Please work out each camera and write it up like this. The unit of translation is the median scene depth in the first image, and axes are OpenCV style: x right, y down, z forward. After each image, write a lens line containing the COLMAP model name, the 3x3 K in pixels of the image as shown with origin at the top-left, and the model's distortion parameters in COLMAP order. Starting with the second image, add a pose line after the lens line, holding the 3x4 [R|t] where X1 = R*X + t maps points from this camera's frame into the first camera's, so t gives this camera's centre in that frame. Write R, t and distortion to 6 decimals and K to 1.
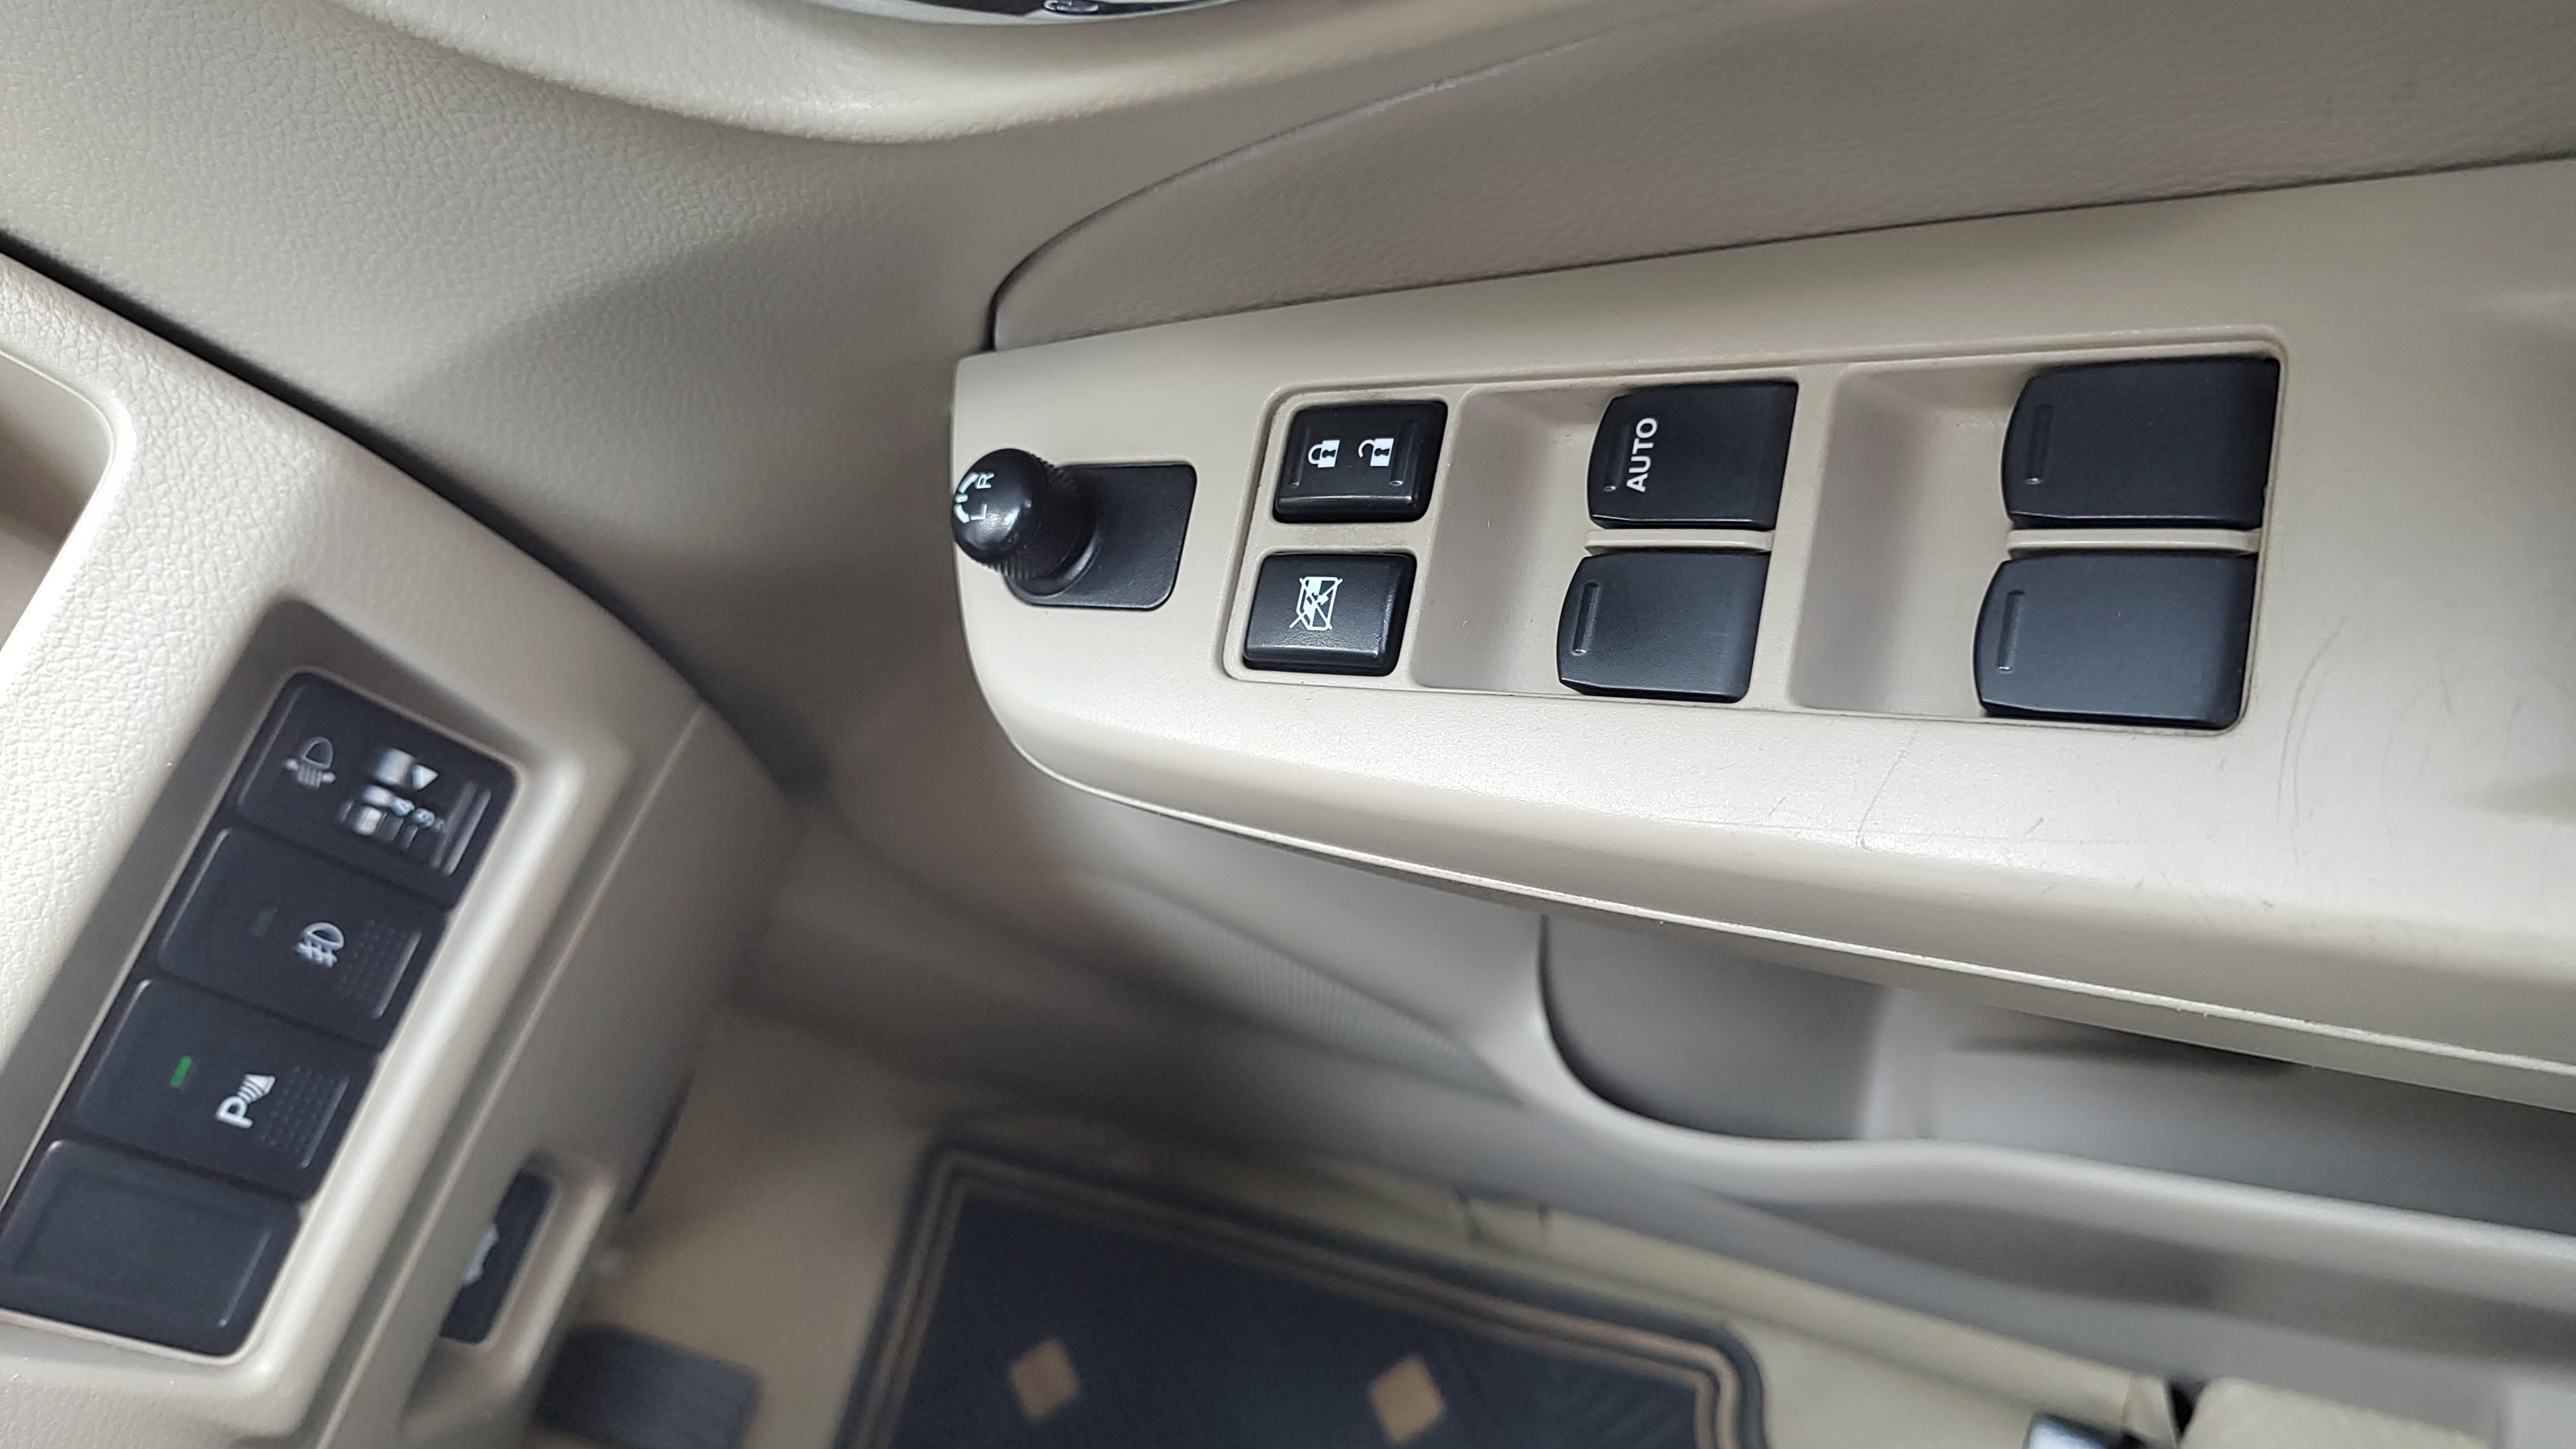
lens RADIAL K [[1714.8, 0, 1277.1], [0, 1714.8, 739.2], [0, 0, 1]] dist [0.019492, -0.041340]
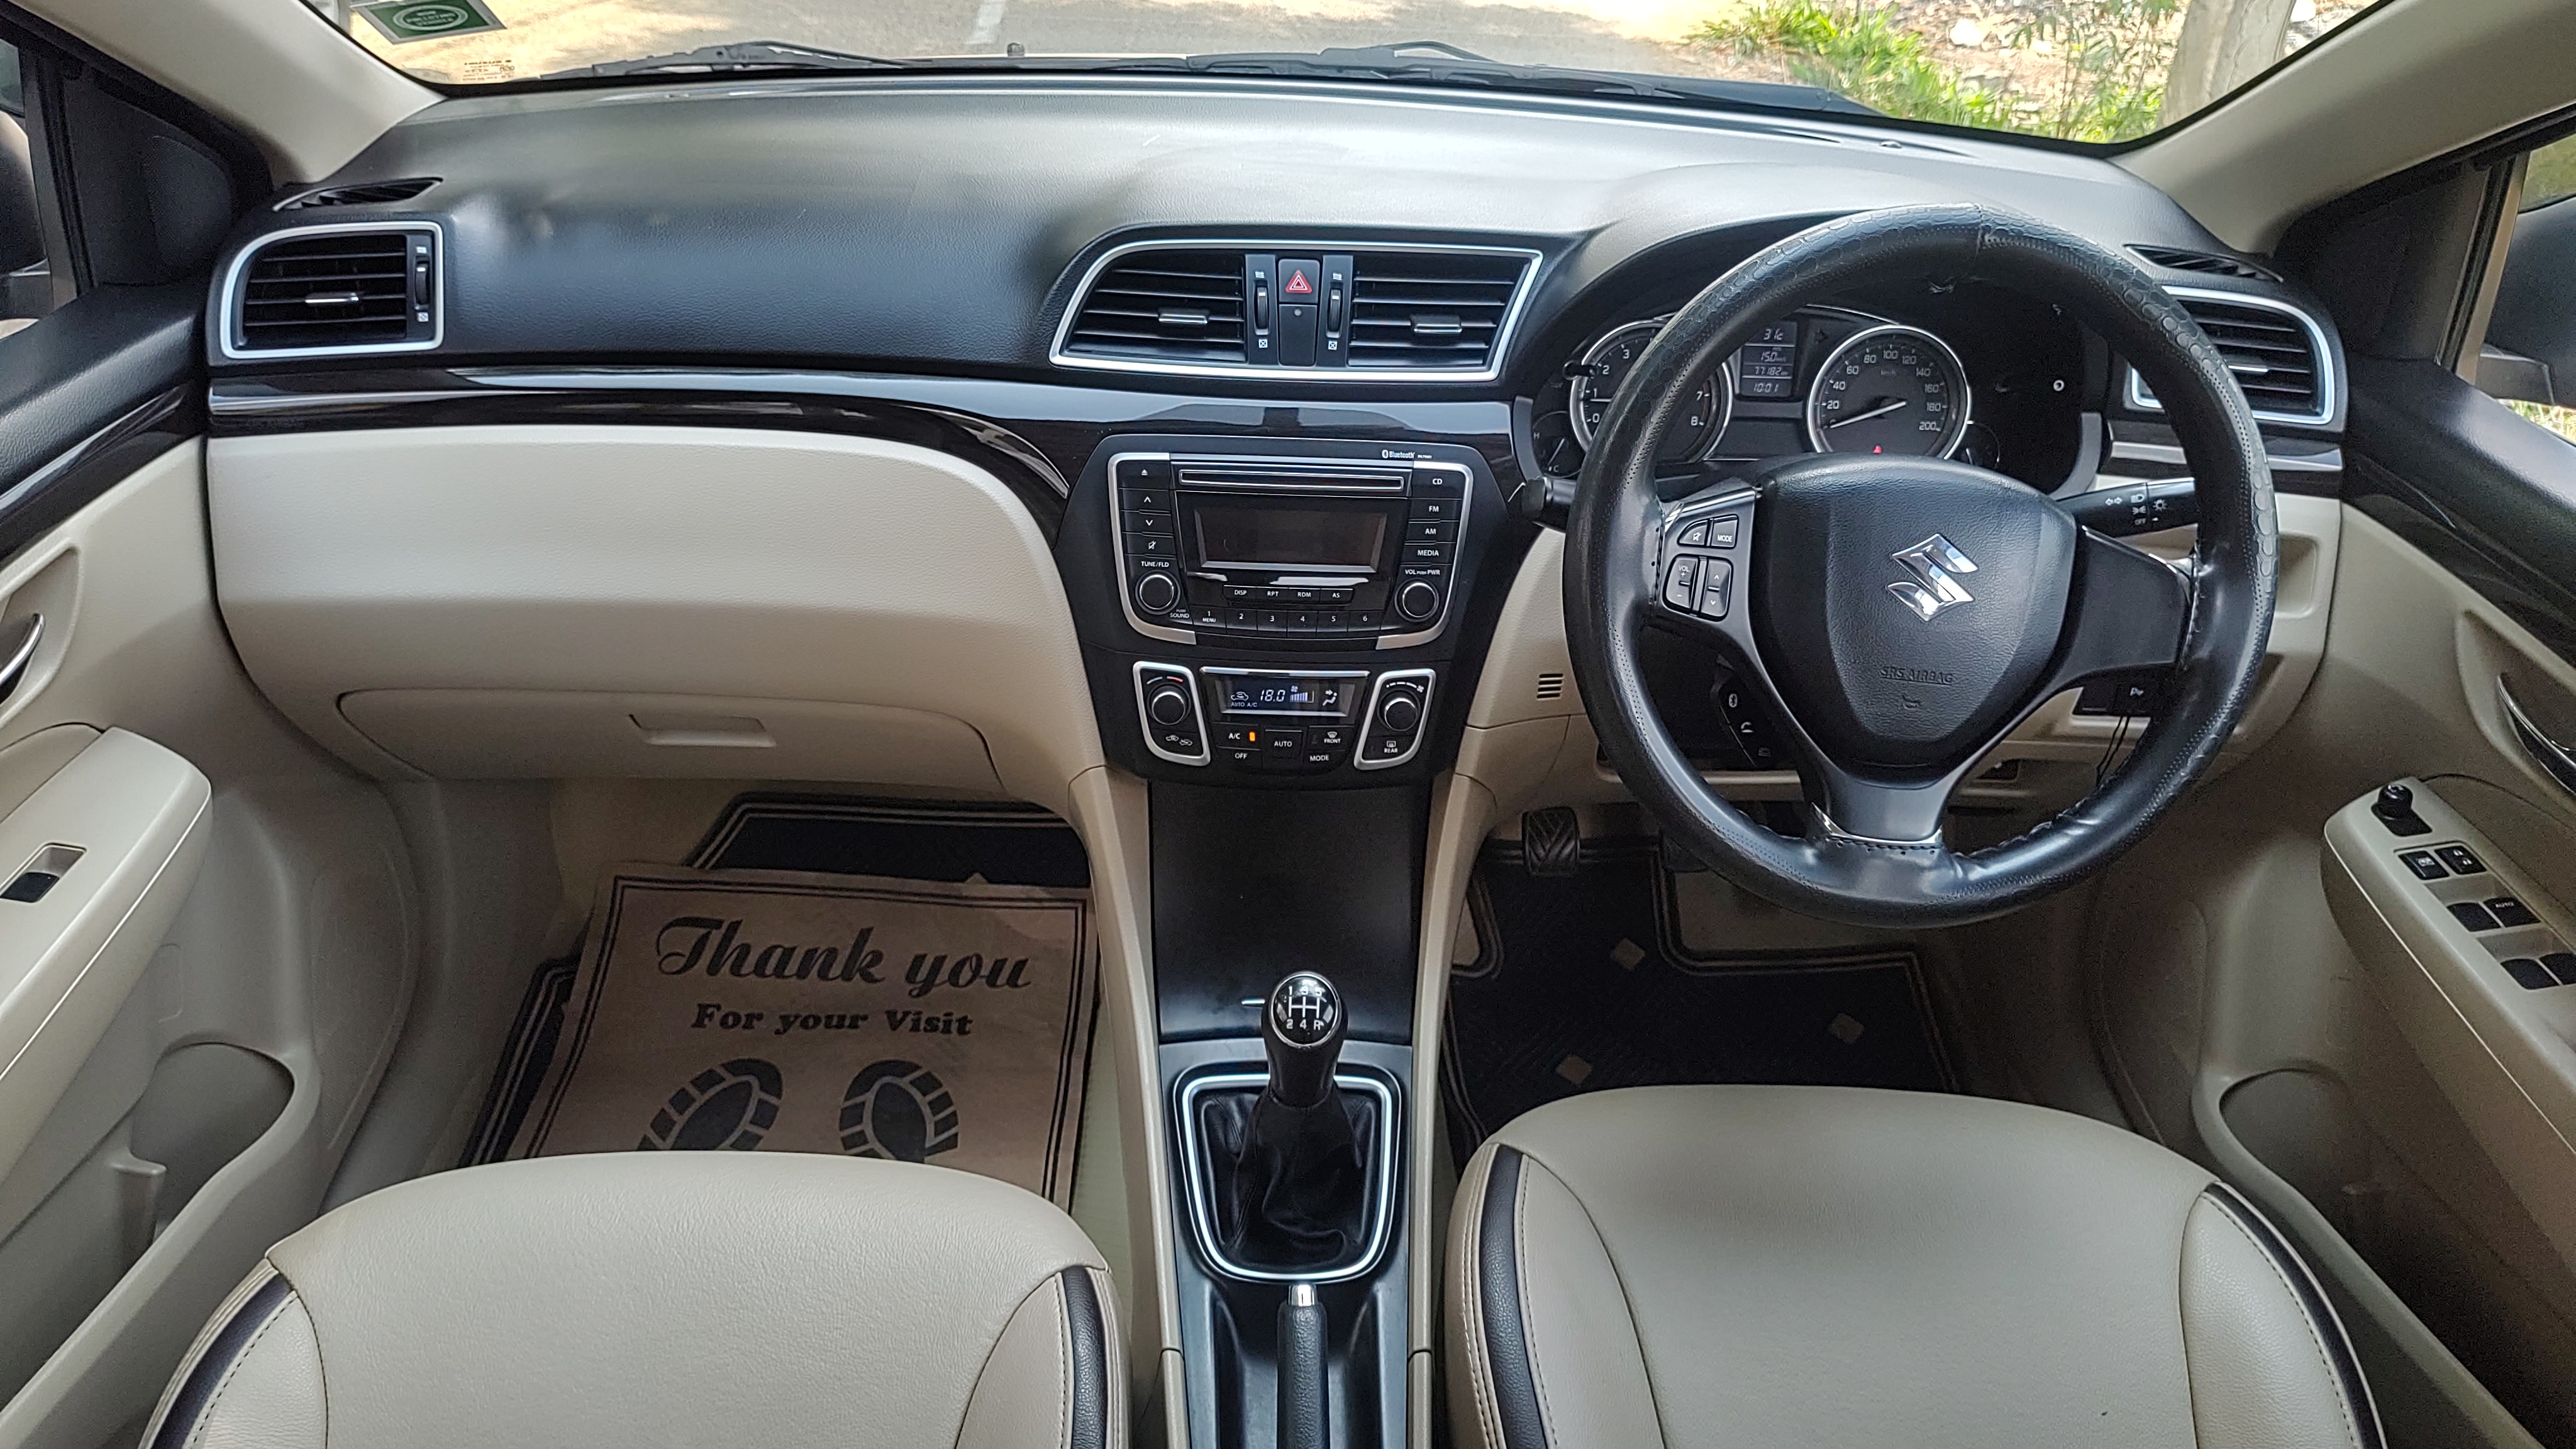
lens RADIAL K [[1714.8, 0, 1277.1], [0, 1714.8, 739.2], [0, 0, 1]] dist [0.019492, -0.041340]
pose [[0.305625, 0.858242, -0.412328, 0.656613], [-0.921388, 0.375771, 0.099200, 2.040488], [0.240079, 0.349596, 0.905618, -3.731354]]
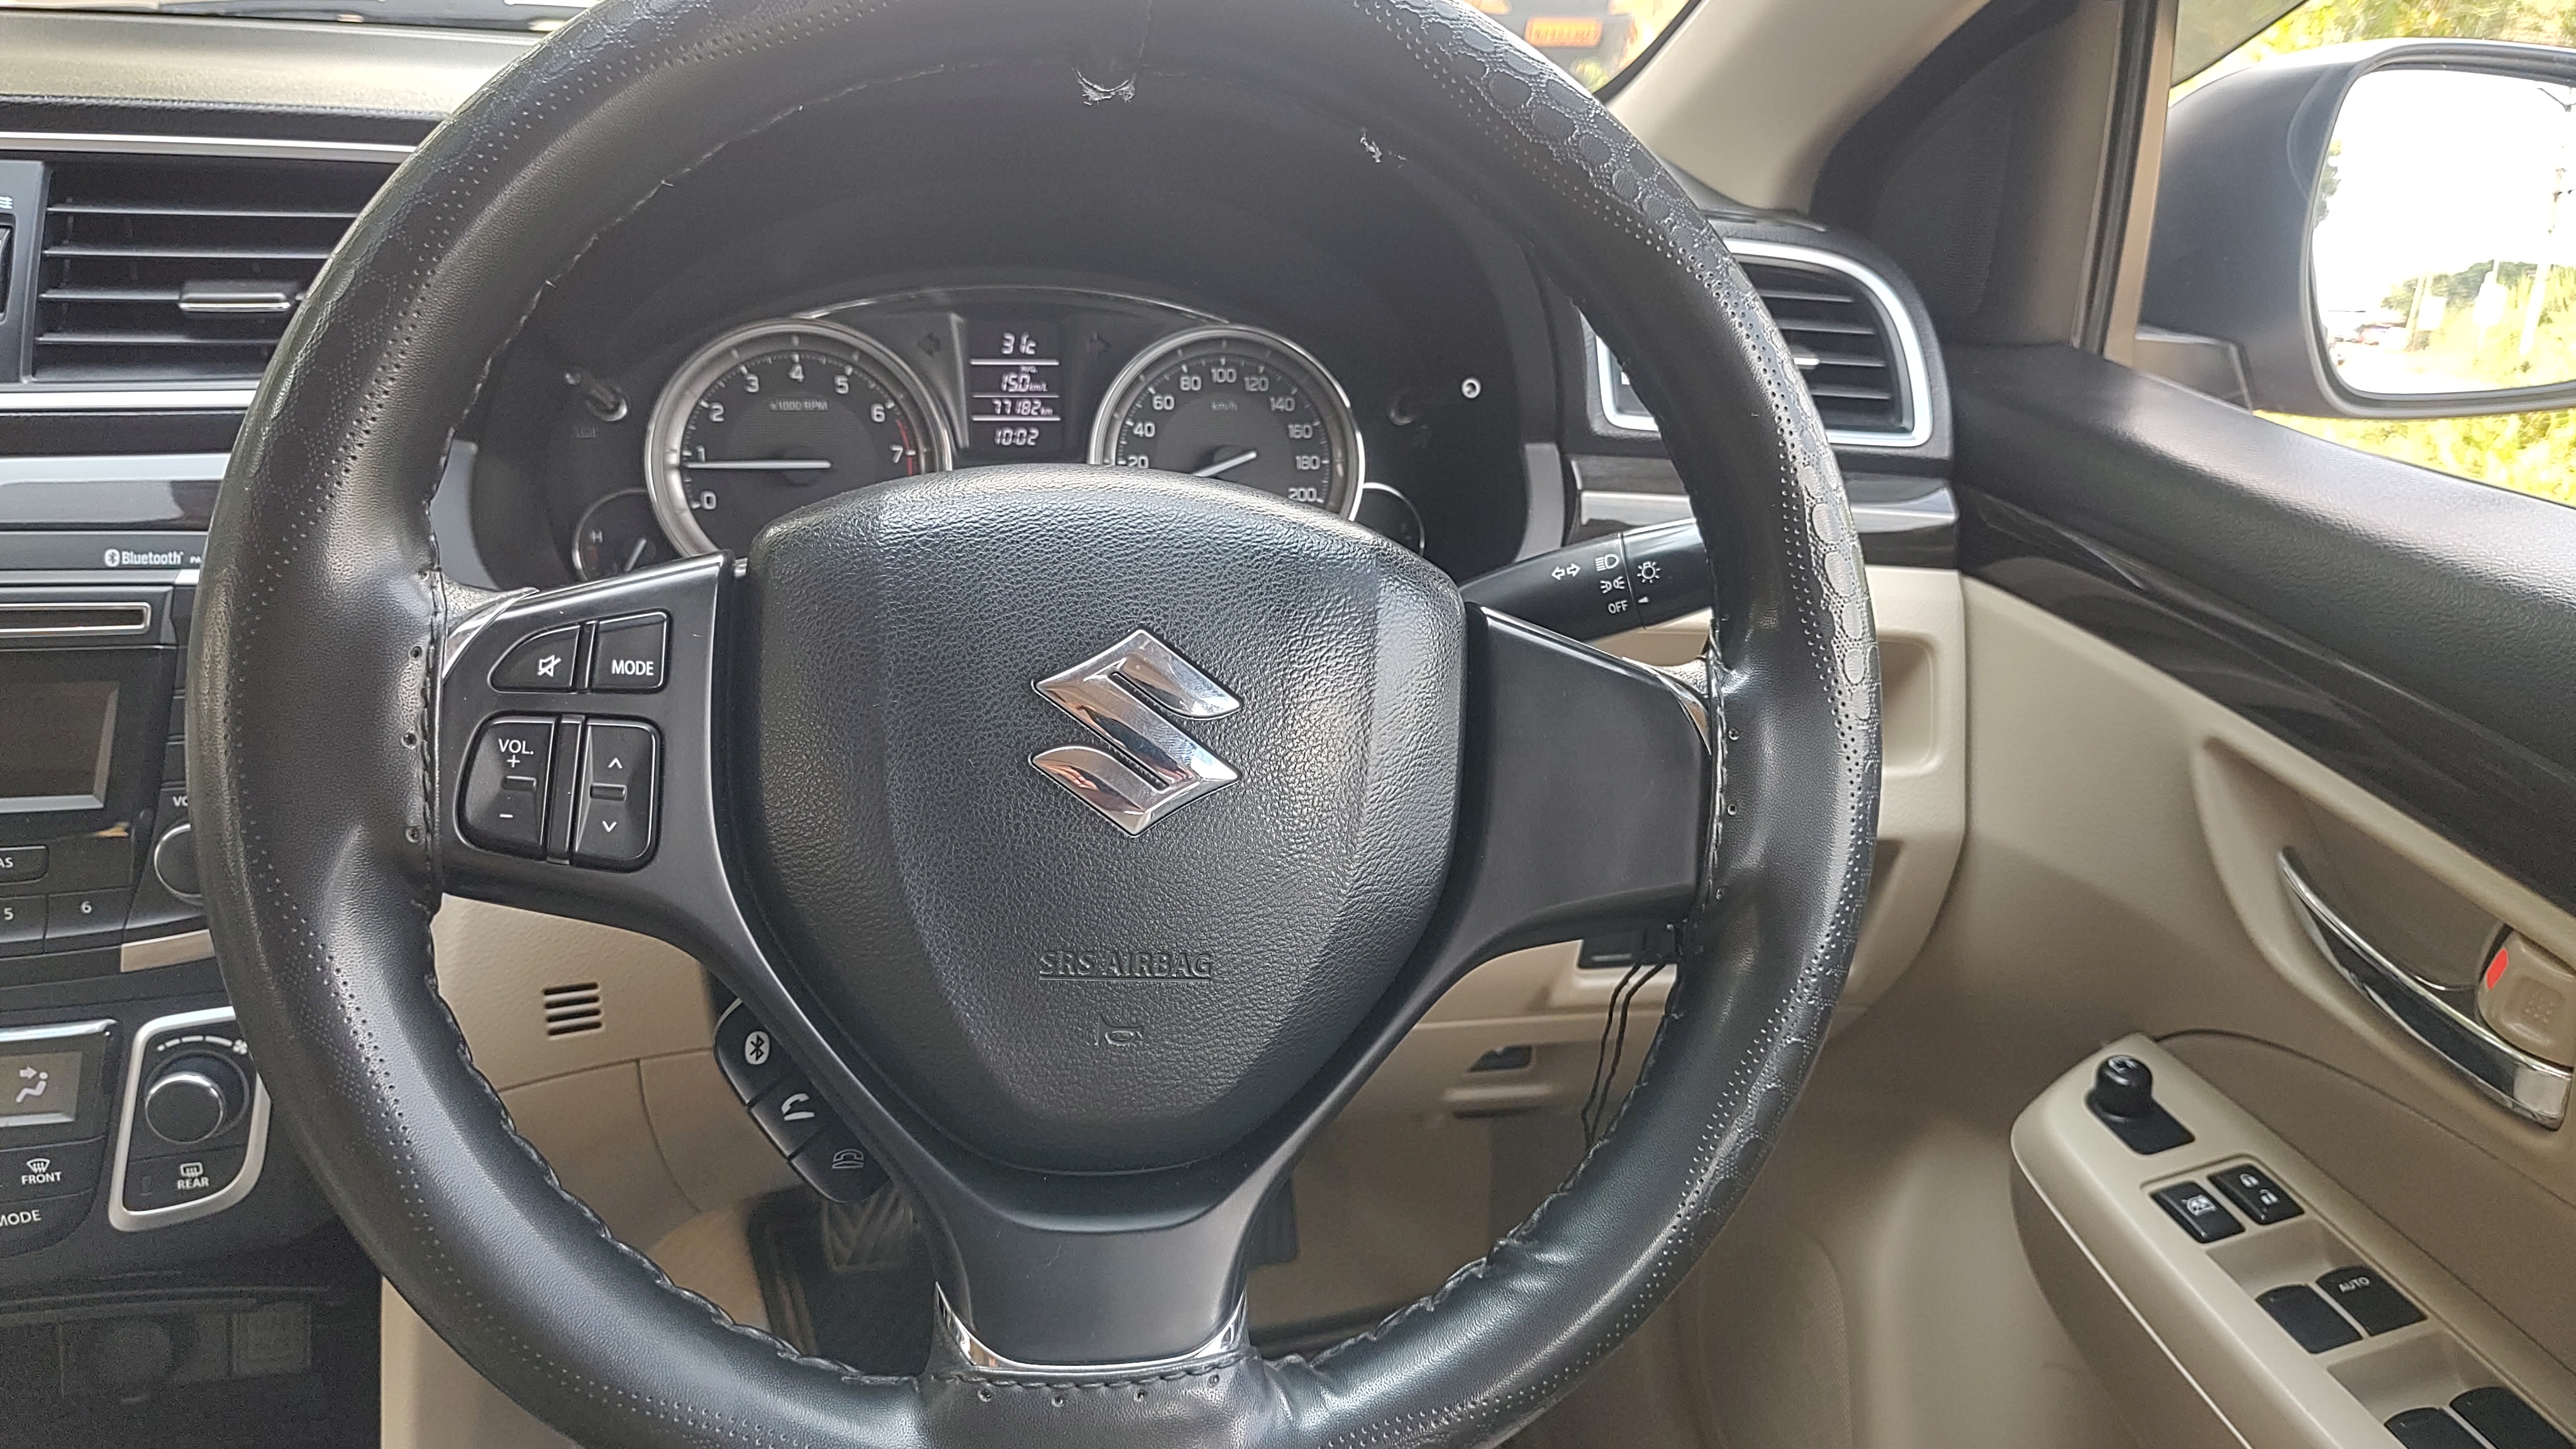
lens RADIAL K [[1714.8, 0, 1277.1], [0, 1714.8, 739.2], [0, 0, 1]] dist [0.019492, -0.041340]
pose [[0.447424, 0.773655, -0.448631, 0.020511], [-0.888202, 0.442994, -0.121878, 1.034299], [0.104449, 0.453006, 0.885368, -1.494250]]
